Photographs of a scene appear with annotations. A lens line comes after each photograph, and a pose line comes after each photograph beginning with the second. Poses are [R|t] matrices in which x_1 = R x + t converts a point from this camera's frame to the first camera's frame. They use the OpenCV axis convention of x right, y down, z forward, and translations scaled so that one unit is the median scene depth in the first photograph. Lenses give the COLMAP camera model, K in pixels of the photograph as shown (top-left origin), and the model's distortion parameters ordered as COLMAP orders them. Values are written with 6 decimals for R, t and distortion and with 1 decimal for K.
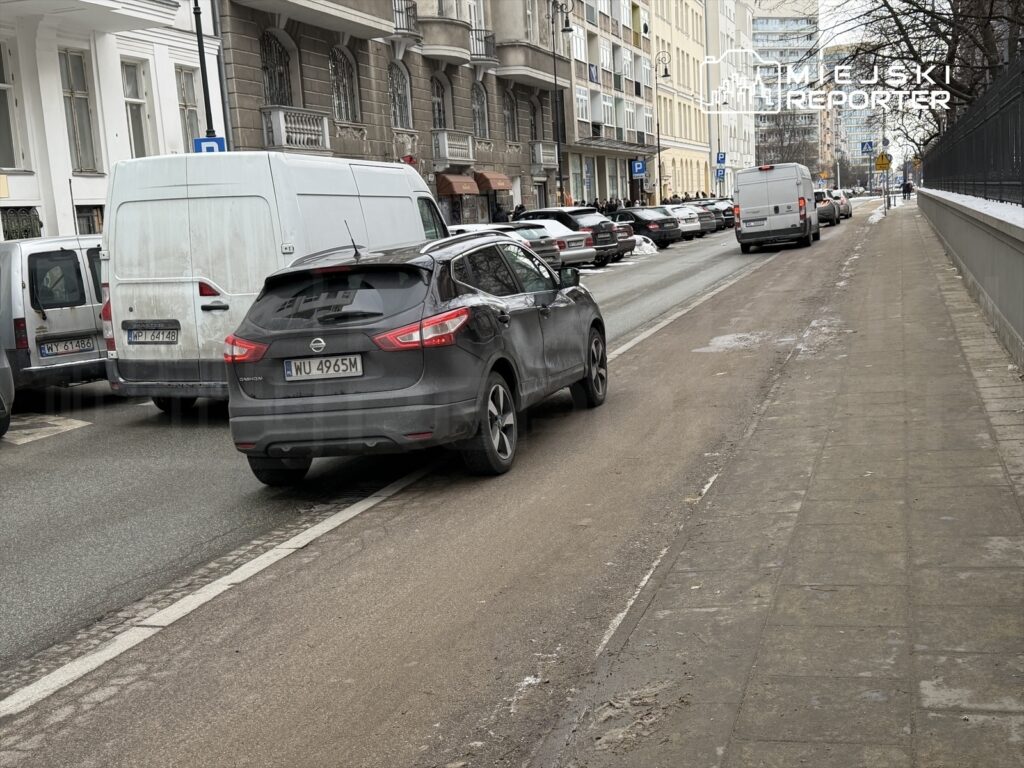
lens RADIAL K [[1250.4, 0, 519.0], [0, 1250.4, 388.2], [0, 0, 1]] dist [0.231980, -0.615120]
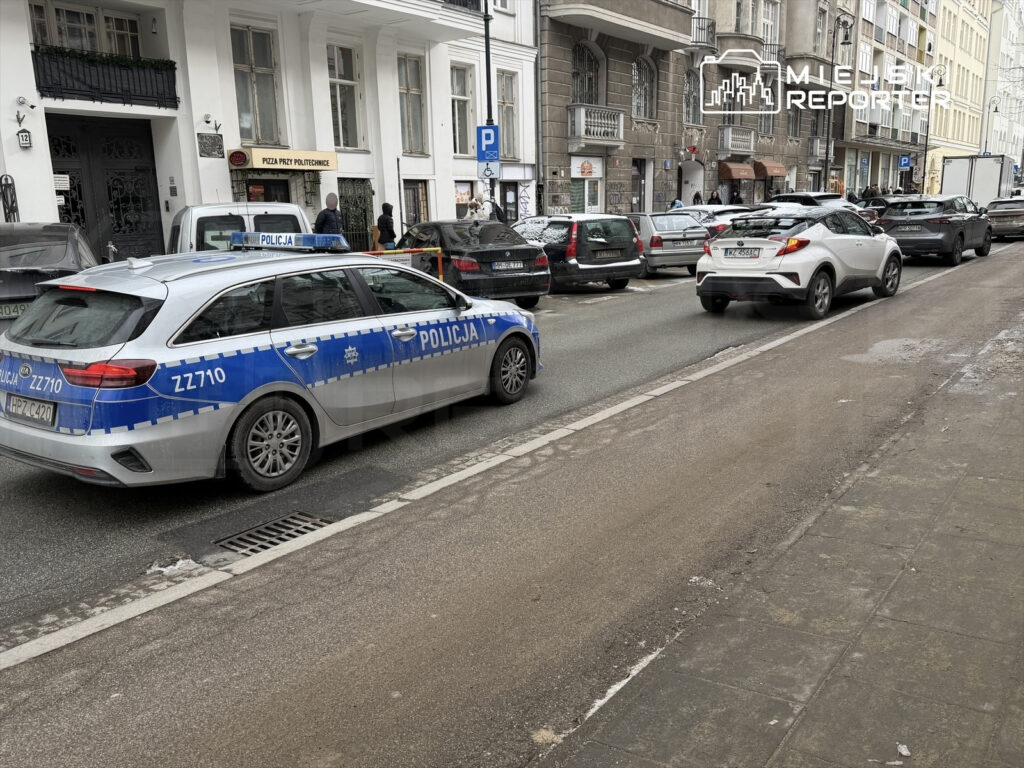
lens RADIAL K [[854.2, 0, 517.4], [0, 854.2, 394.7], [0, 0, 1]] dist [0.084231, -0.148368]
pose [[0.942614, 0.114138, -0.313770, 0.045029], [-0.083812, 0.990552, 0.108542, -0.019956], [0.323194, -0.076016, 0.943275, 0.128946]]
